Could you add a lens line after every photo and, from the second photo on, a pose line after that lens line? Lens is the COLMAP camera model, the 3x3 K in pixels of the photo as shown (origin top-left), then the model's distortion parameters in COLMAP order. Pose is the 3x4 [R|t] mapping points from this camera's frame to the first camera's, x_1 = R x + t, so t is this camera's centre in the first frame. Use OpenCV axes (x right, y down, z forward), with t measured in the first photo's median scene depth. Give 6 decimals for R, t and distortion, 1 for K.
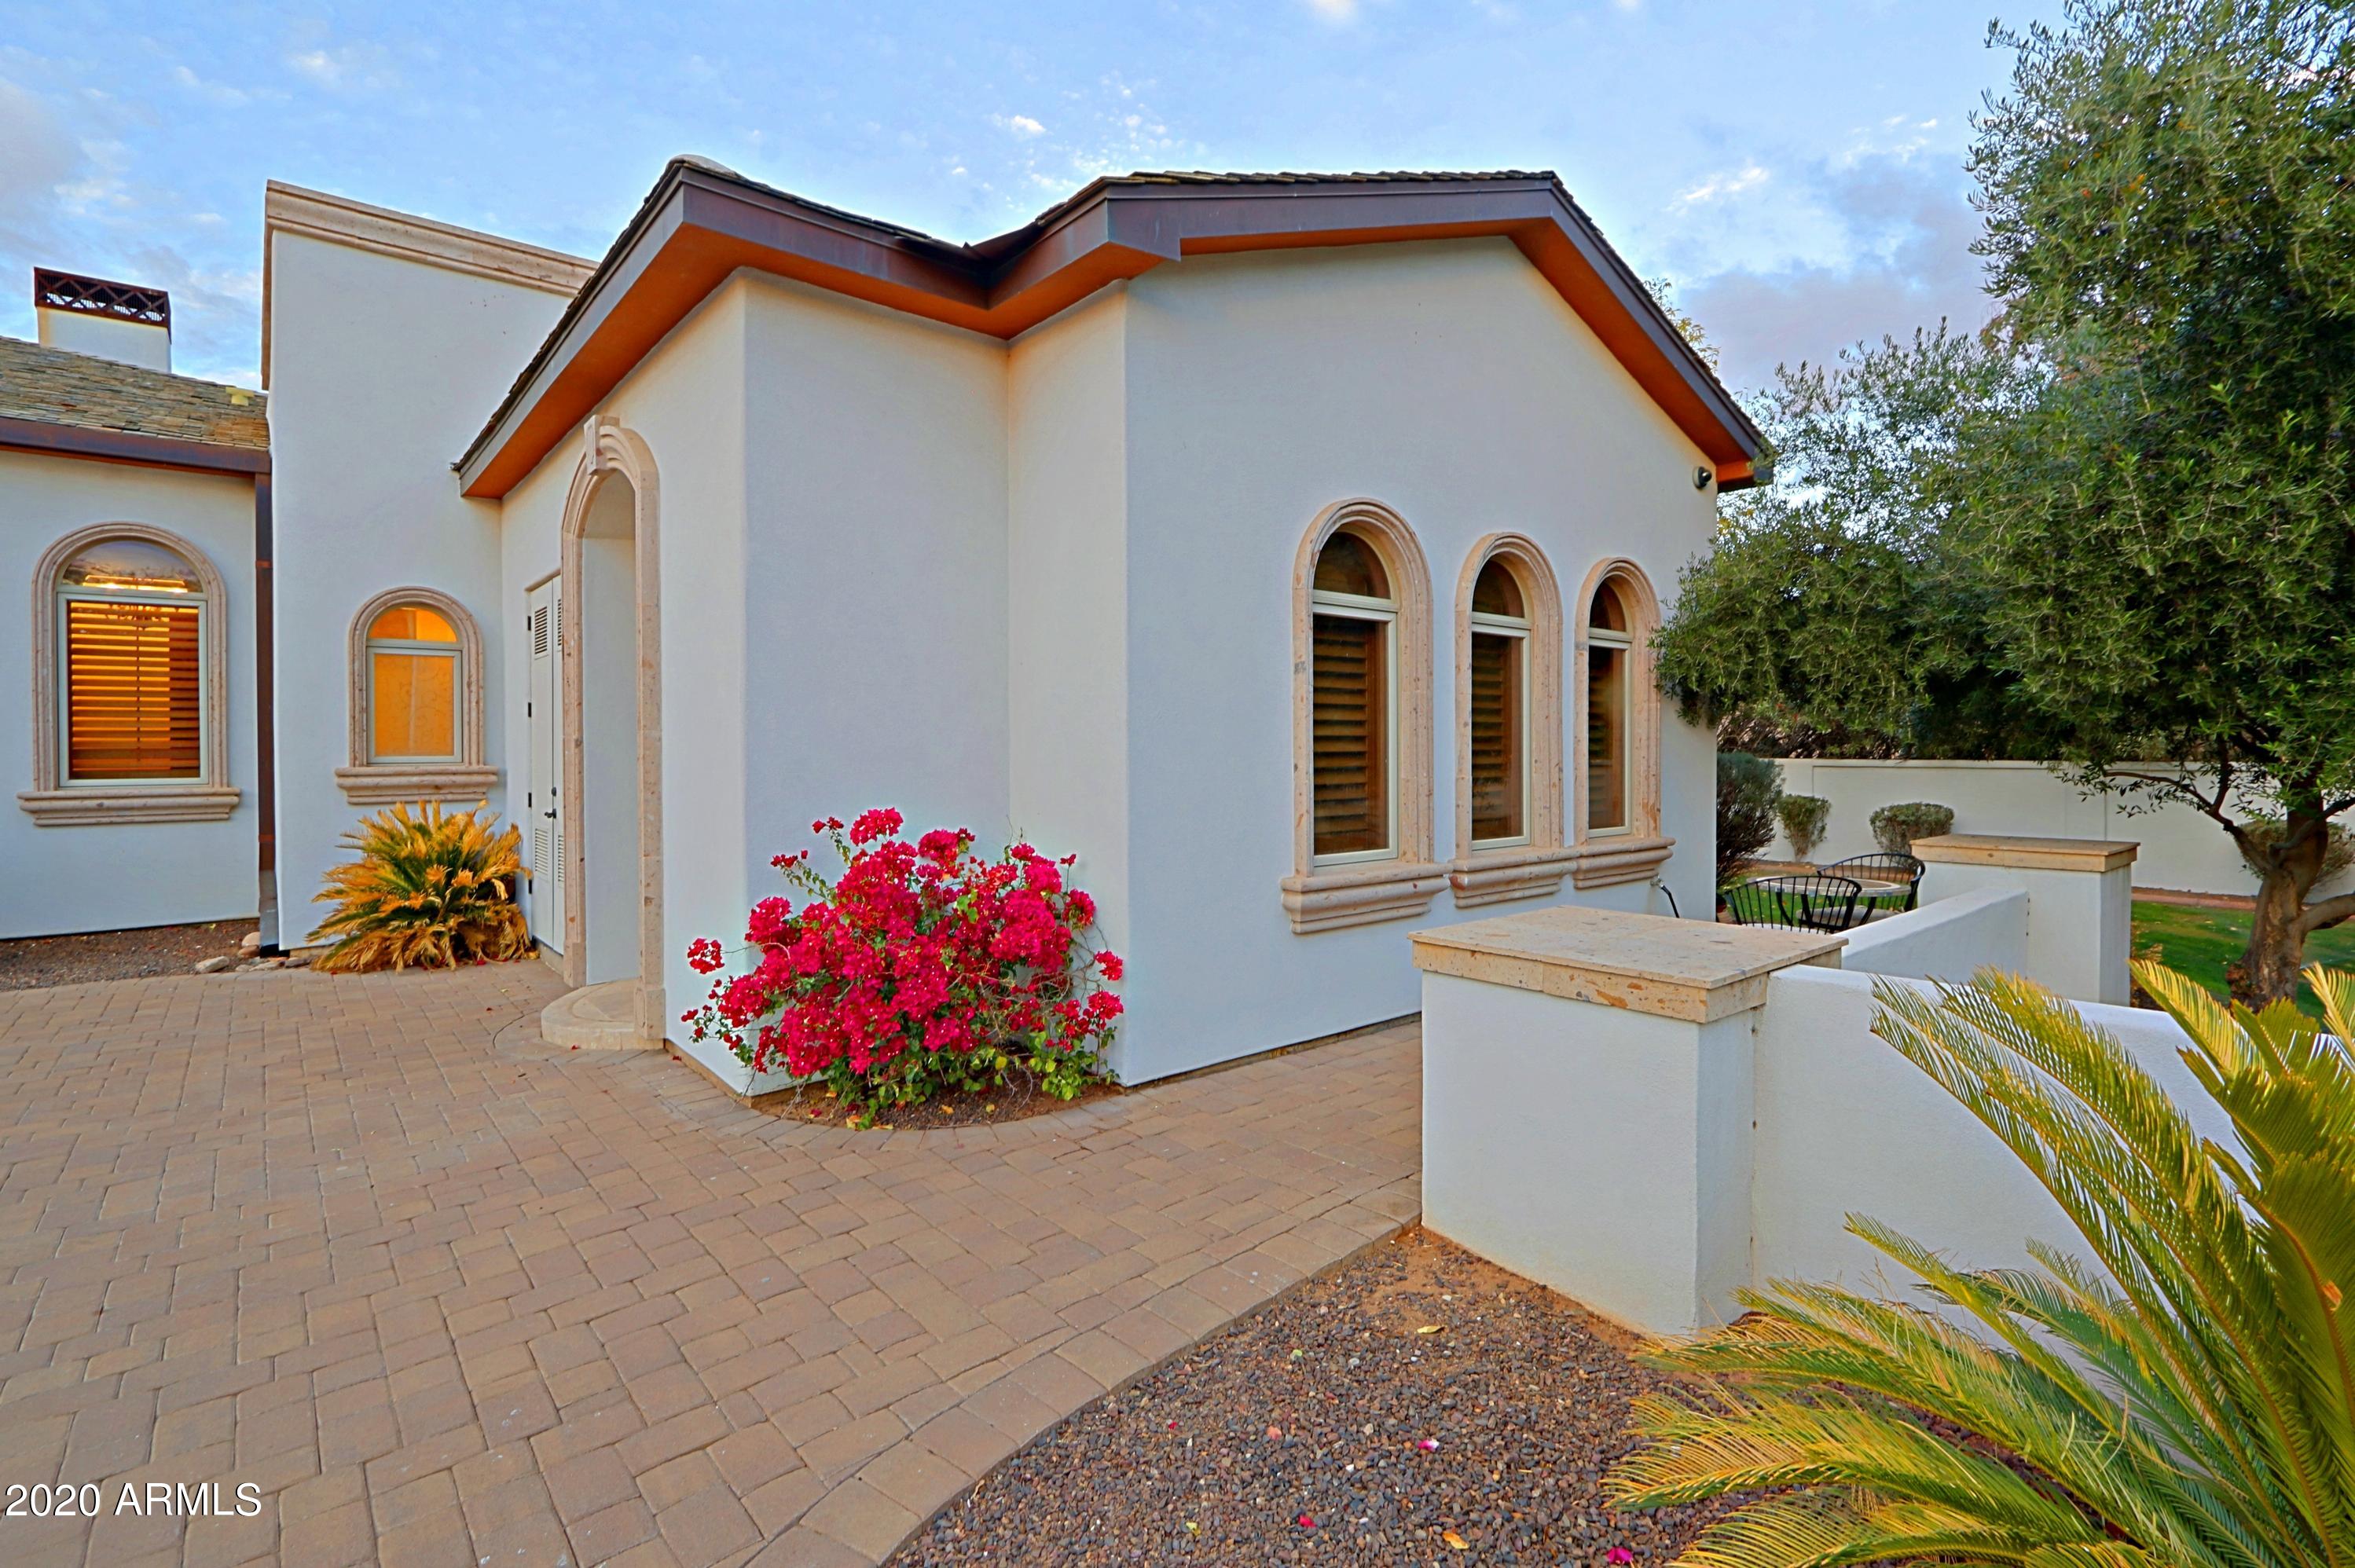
lens RADIAL K [[1106.4, 0, 1167.5], [0, 1106.4, 755.4], [0, 0, 1]] dist [-0.013880, 0.001391]
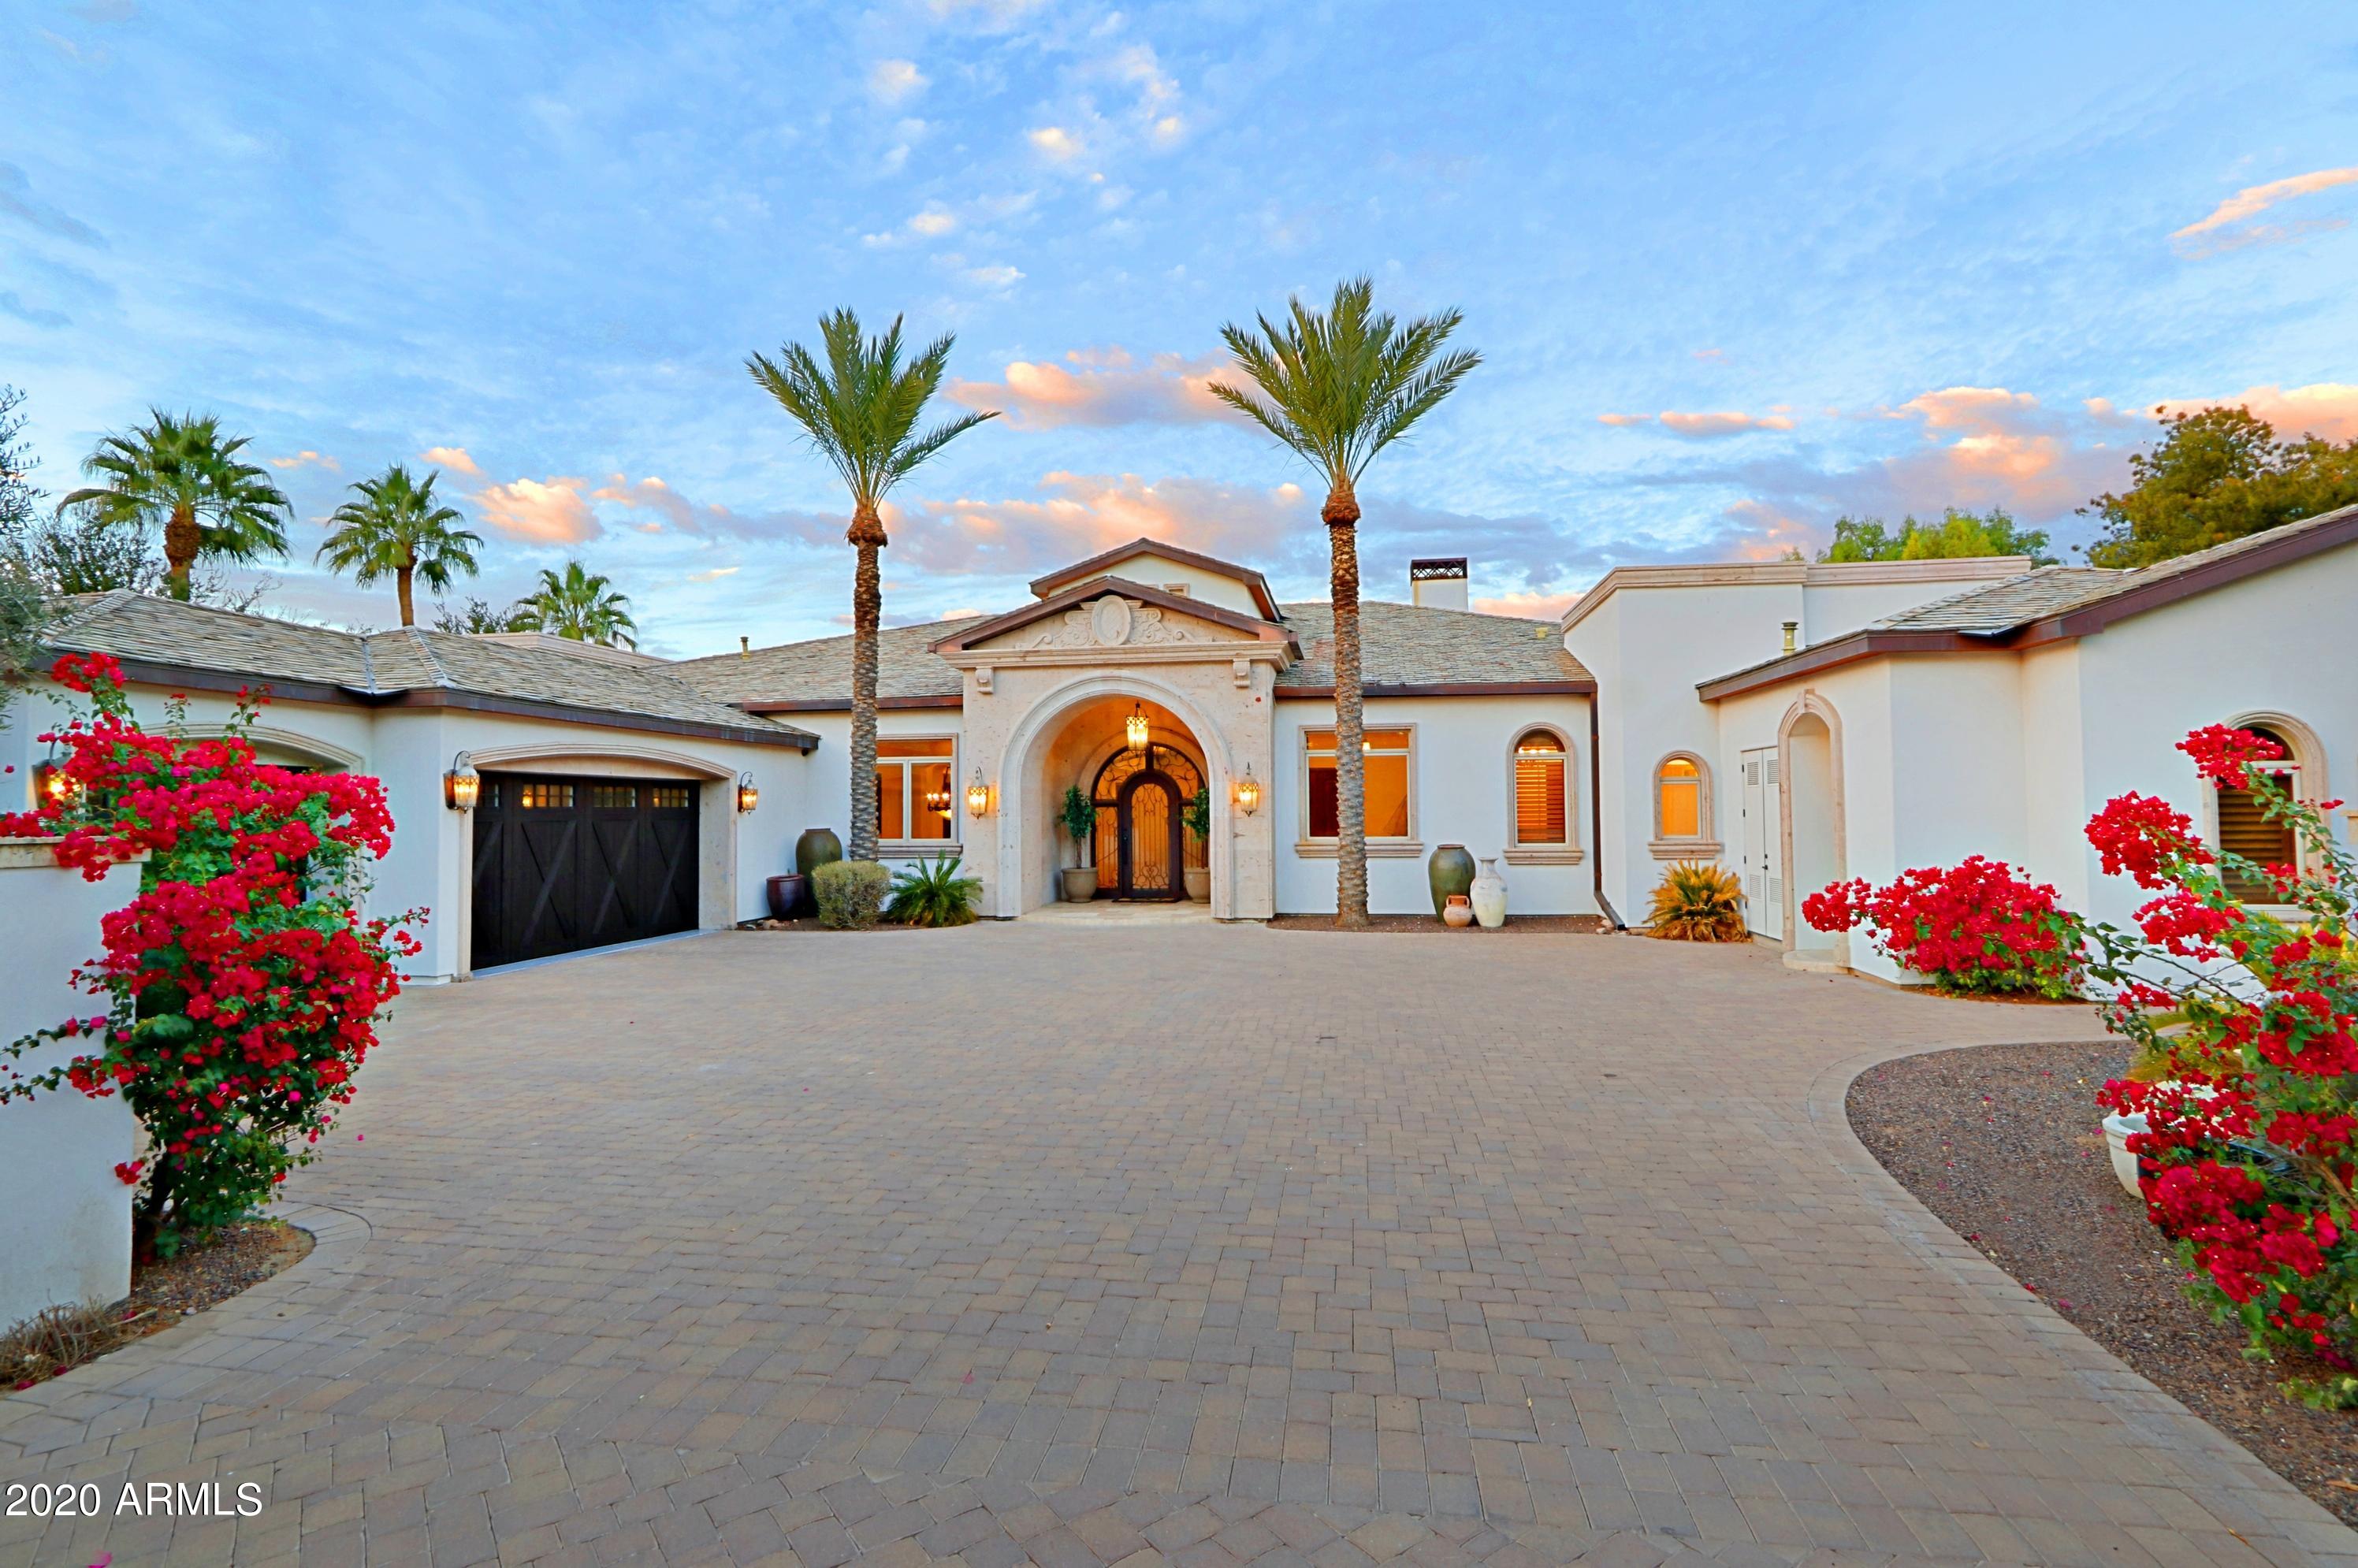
lens RADIAL K [[1150.6, 0, 1176.8], [0, 1150.6, 759.8], [0, 0, 1]] dist [-0.010021, 0.000129]
pose [[0.661708, -0.033224, -0.749025, 0.289813], [0.000797, 0.999048, -0.043610, -0.050293], [0.749761, 0.028261, 0.661105, -1.142108]]
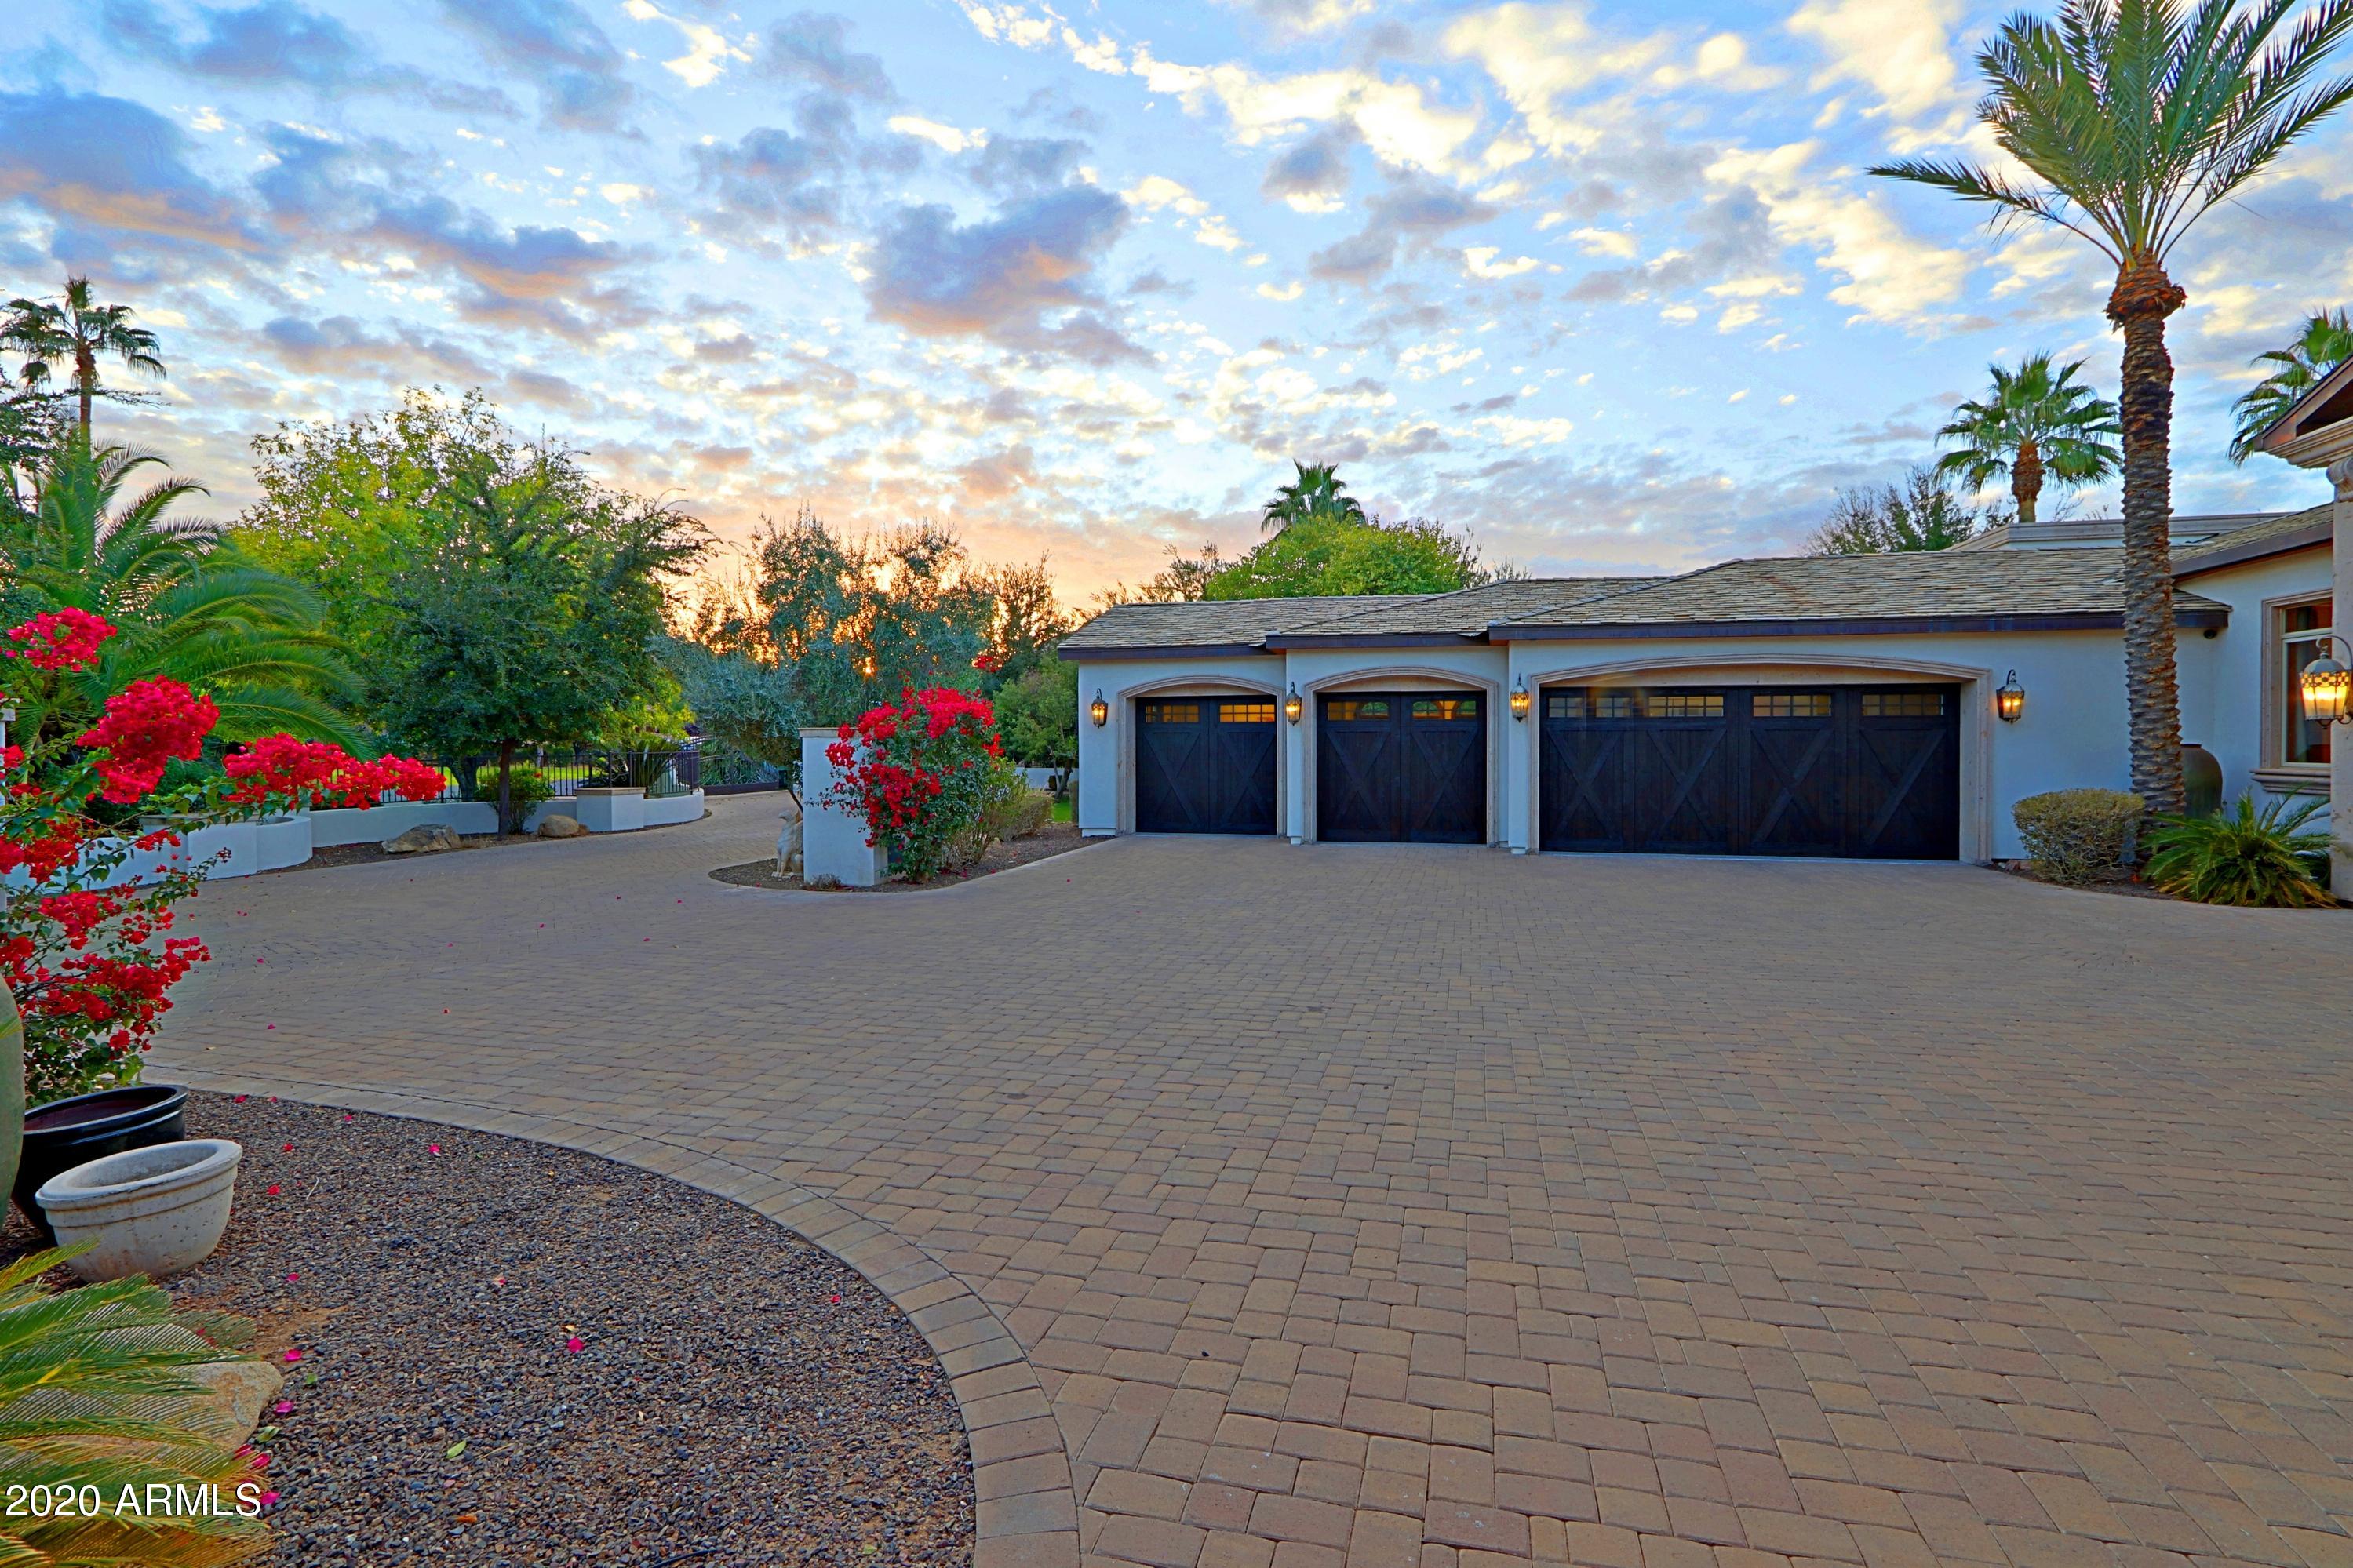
lens RADIAL K [[1108.3, 0, 1171.5], [0, 1108.3, 750.9], [0, 0, 1]] dist [-0.014992, 0.000502]
pose [[-0.816753, 0.009997, -0.576901, 0.051658], [0.001191, 0.999877, 0.015640, -0.024857], [0.576986, 0.012087, -0.816664, 0.535337]]
